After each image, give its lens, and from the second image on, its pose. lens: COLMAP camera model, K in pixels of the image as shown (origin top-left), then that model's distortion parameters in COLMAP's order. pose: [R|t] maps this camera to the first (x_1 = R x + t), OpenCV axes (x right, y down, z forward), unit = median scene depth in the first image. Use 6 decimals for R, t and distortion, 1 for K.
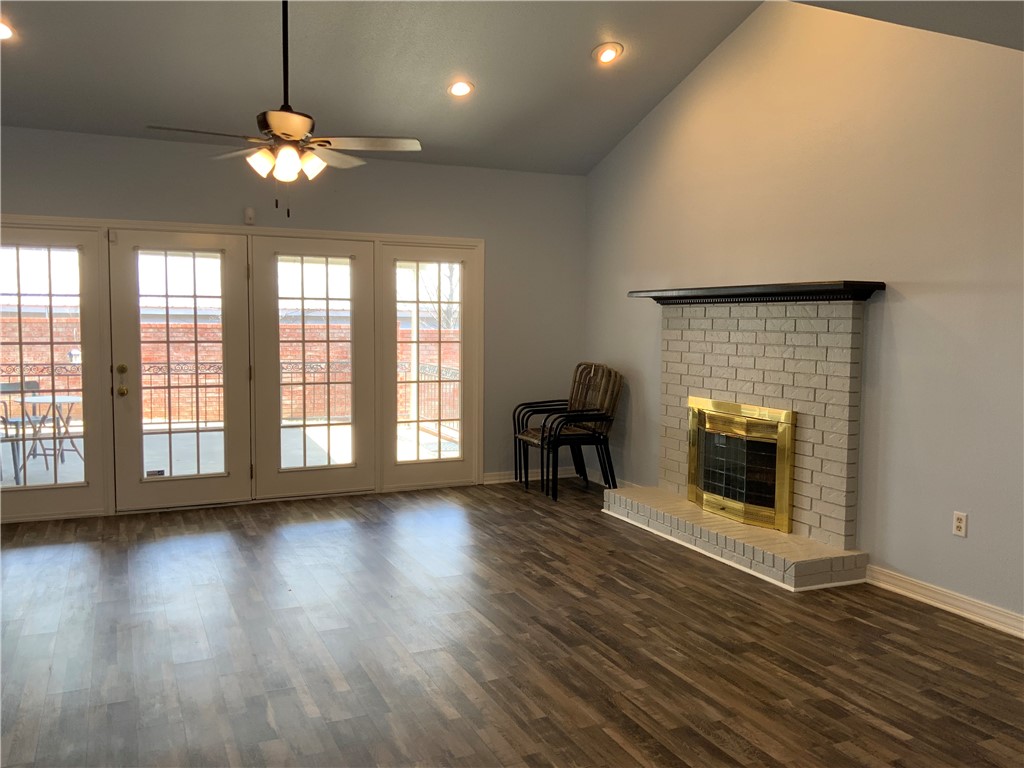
lens RADIAL K [[866.3, 0, 512.1], [0, 866.3, 385.0], [0, 0, 1]] dist [-0.004957, -0.017225]
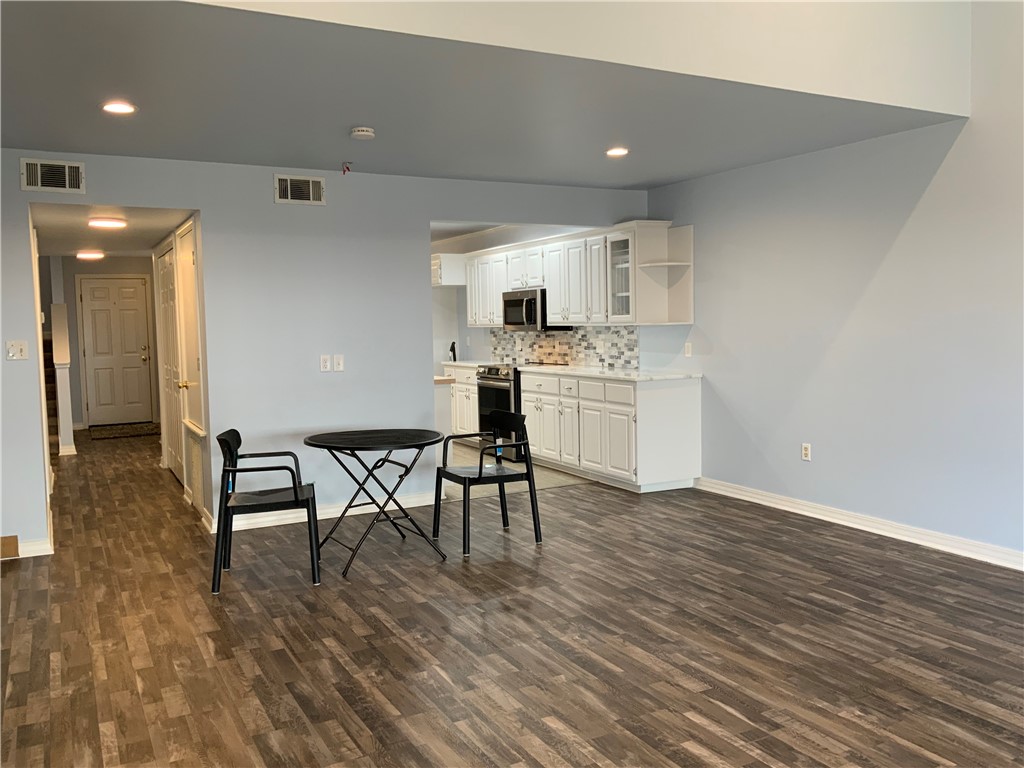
lens RADIAL K [[866.3, 0, 513.1], [0, 866.3, 383.2], [0, 0, 1]] dist [-0.004957, -0.017225]
pose [[-0.998054, 0.016206, -0.060207, 0.012922], [0.007269, 0.989288, 0.145793, -0.067262], [0.061924, 0.145072, -0.987481, 0.943241]]
